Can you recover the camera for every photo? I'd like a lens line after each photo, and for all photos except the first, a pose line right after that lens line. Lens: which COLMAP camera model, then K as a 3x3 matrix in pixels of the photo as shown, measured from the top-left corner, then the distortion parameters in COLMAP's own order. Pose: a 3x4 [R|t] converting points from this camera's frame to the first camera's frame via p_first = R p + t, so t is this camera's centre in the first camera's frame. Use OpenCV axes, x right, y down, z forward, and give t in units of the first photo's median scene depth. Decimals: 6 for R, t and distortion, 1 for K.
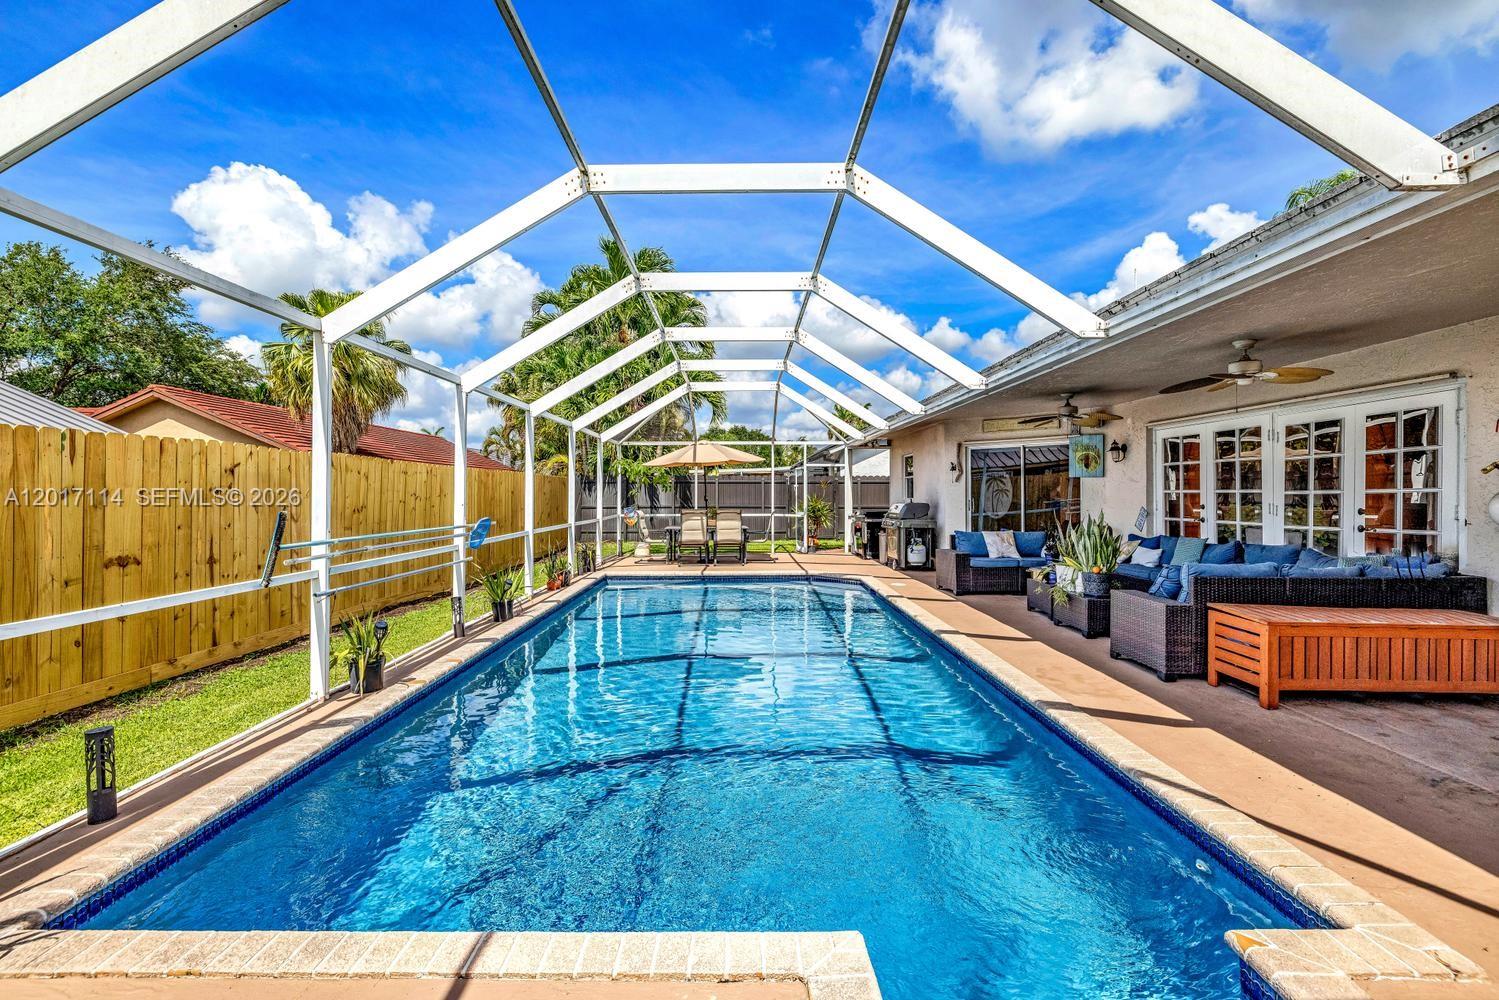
lens RADIAL K [[672.5, 0, 737.0], [0, 672.5, 491.4], [0, 0, 1]] dist [-0.012405, 0.000034]
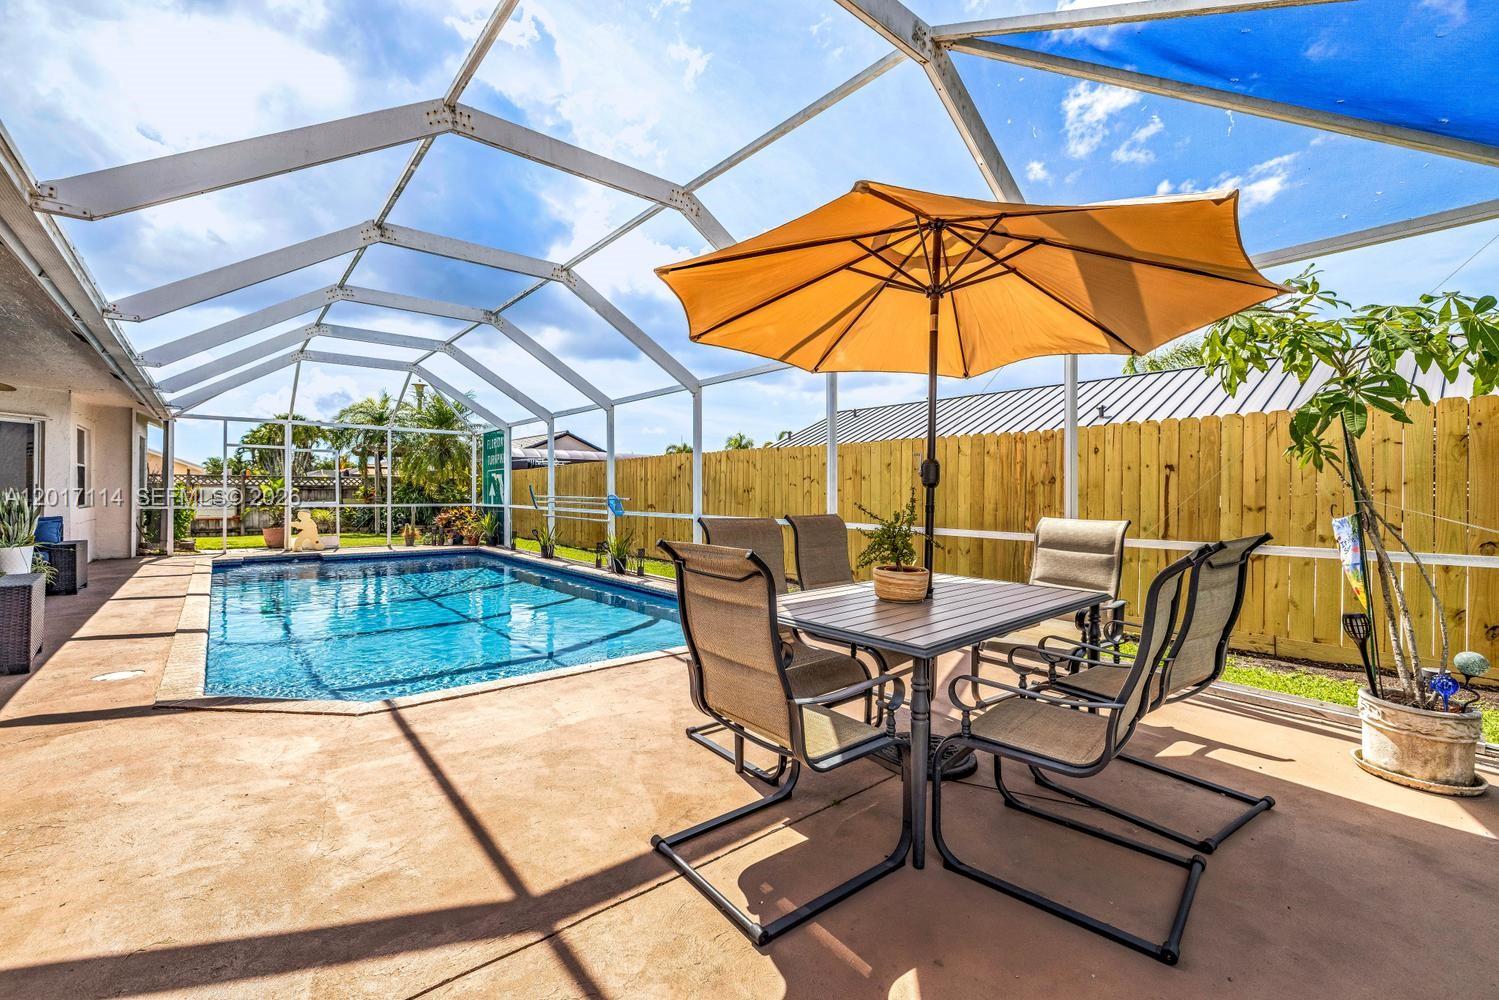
lens RADIAL K [[628.6, 0, 738.9], [0, 628.6, 491.0], [0, 0, 1]] dist [-0.003478, -0.000008]
pose [[-0.761403, 0.000334, -0.648279, 0.213567], [-0.000954, 0.999998, 0.001636, 0.022830], [0.648278, 0.001864, -0.761401, 1.649815]]
